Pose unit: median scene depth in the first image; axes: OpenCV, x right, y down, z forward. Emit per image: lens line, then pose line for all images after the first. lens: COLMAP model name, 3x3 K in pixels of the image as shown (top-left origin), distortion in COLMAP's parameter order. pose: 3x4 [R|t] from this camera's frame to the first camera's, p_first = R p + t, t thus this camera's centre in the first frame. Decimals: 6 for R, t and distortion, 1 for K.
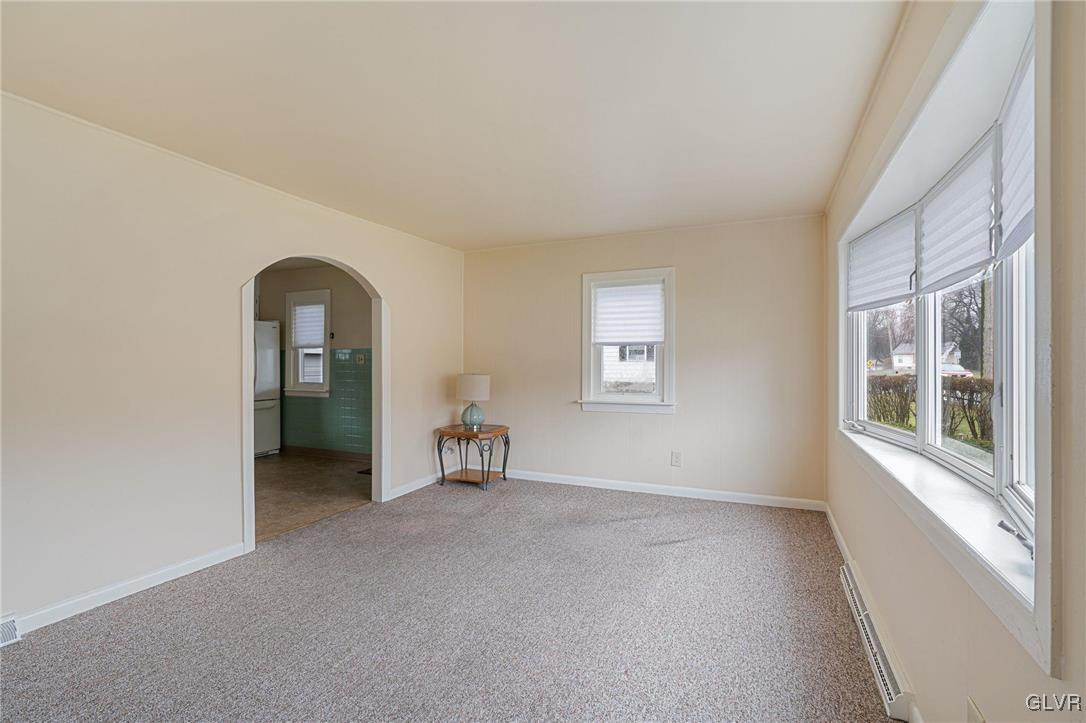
lens RADIAL K [[493.2, 0, 543.3], [0, 493.2, 363.9], [0, 0, 1]] dist [-0.010634, 0.002665]
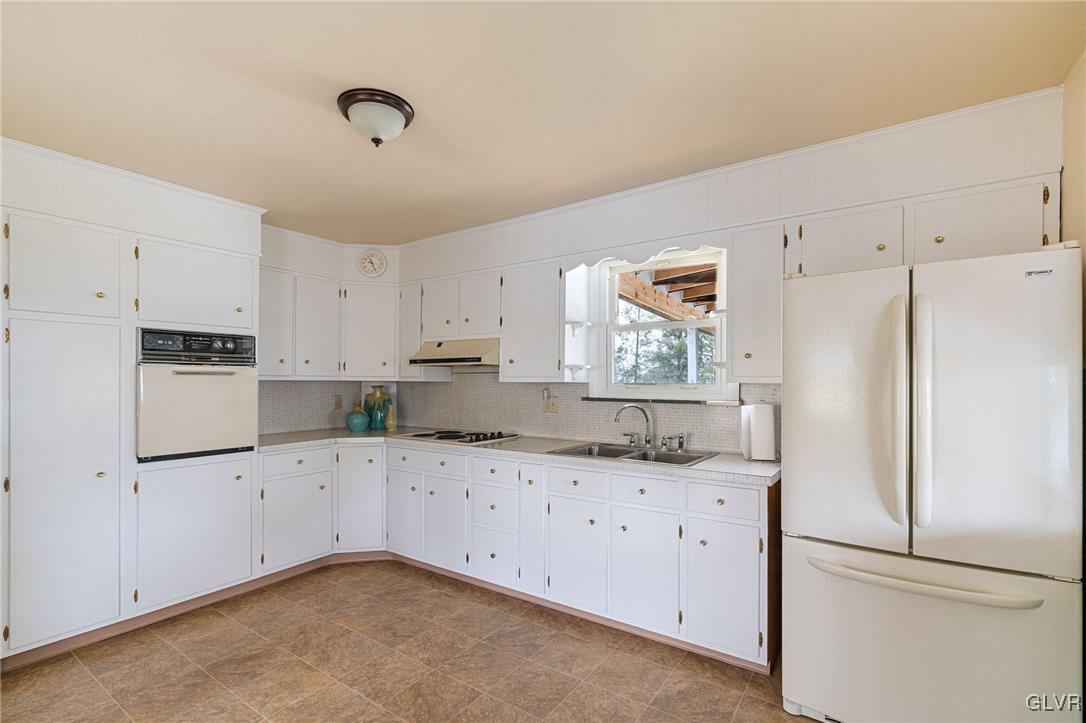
lens RADIAL K [[493.2, 0, 547.3], [0, 493.2, 382.0], [0, 0, 1]] dist [-0.010634, 0.002665]
pose [[-0.176675, 0.003052, -0.984264, -0.379538], [-0.007980, 0.999958, 0.004533, -0.029288], [0.984237, 0.008655, -0.176643, 1.119583]]
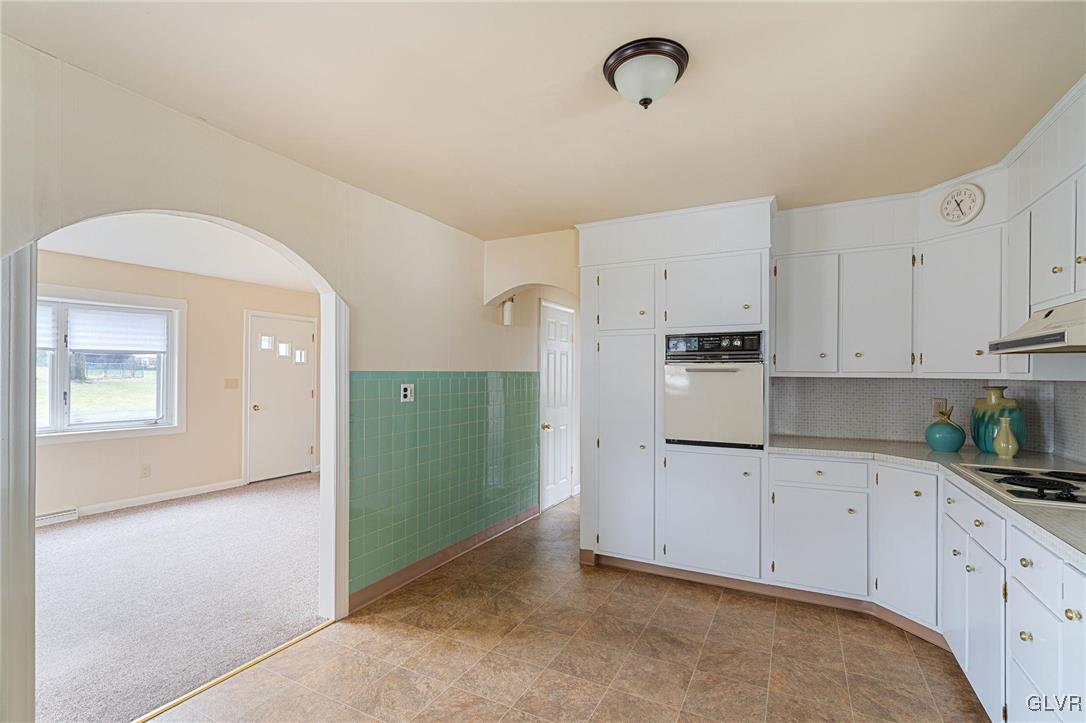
lens RADIAL K [[493.2, 0, 542.0], [0, 493.2, 372.4], [0, 0, 1]] dist [-0.010634, 0.002665]
pose [[-0.998289, -0.003839, 0.058339, -0.712420], [-0.003747, 0.999992, 0.001699, -0.031409], [-0.058345, 0.001478, -0.998295, 1.270739]]
